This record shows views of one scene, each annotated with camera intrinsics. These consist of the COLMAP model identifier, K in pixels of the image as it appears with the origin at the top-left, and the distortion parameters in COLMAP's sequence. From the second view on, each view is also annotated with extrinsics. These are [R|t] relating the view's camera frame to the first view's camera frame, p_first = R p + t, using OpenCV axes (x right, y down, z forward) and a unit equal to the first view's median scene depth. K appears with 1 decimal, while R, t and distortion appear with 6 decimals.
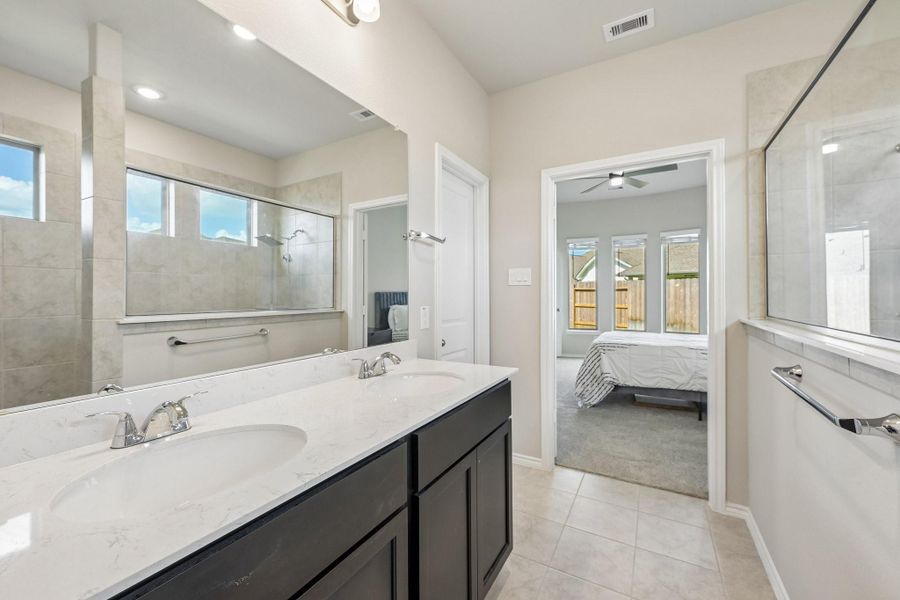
lens RADIAL K [[362.2, 0, 446.6], [0, 362.2, 293.8], [0, 0, 1]] dist [-0.000062, 0.000361]
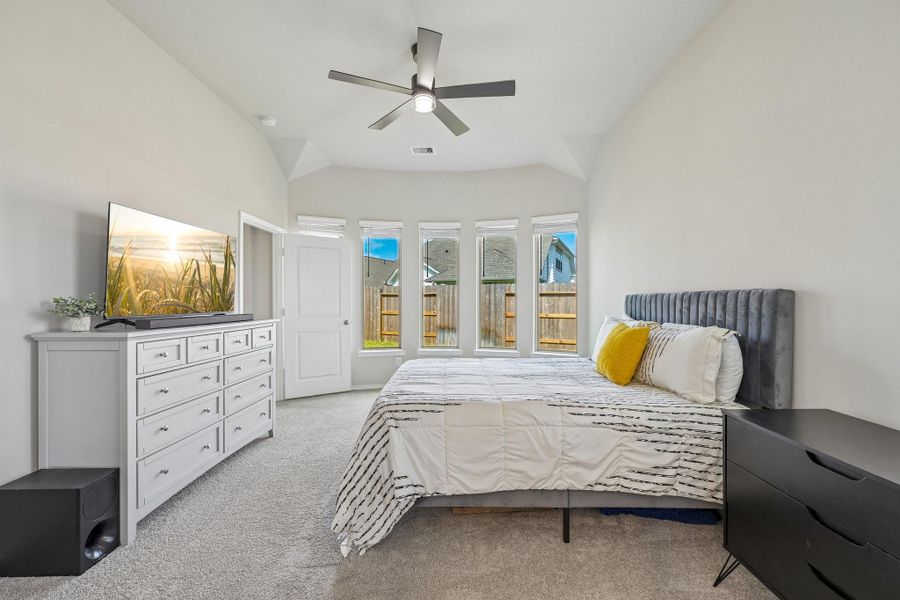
lens RADIAL K [[362.2, 0, 456.2], [0, 362.2, 302.0], [0, 0, 1]] dist [-0.000062, 0.000361]
pose [[0.867015, 0.000146, 0.498283, 0.290355], [-0.003068, 0.999983, 0.005046, 0.002744], [-0.498273, -0.005904, 0.867000, 0.603518]]
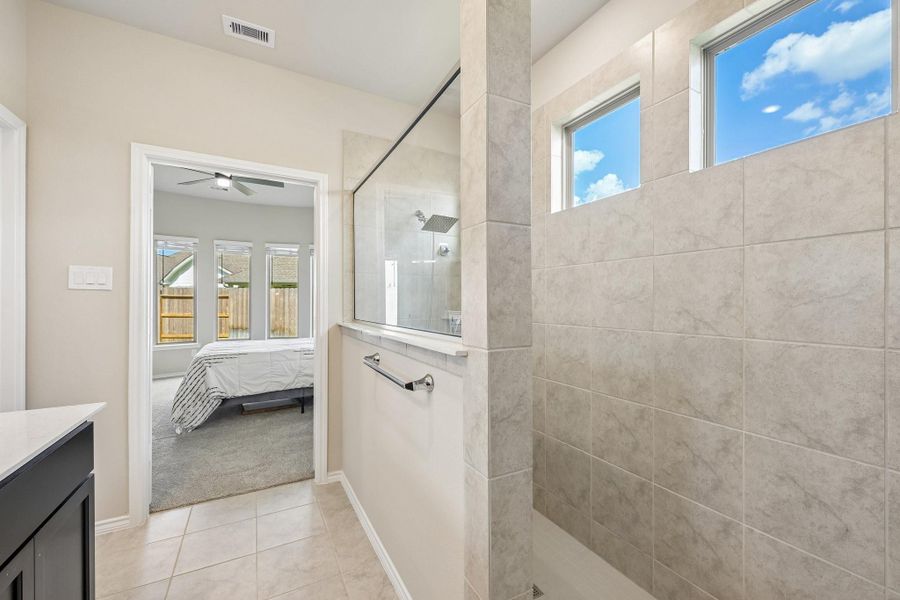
lens RADIAL K [[362.2, 0, 450.3], [0, 362.2, 301.4], [0, 0, 1]] dist [-0.000062, 0.000361]
pose [[0.523217, 0.004859, 0.852186, -0.029313], [-0.003922, 0.999987, -0.003294, -0.000405], [-0.852191, -0.001619, 0.523229, 0.006553]]
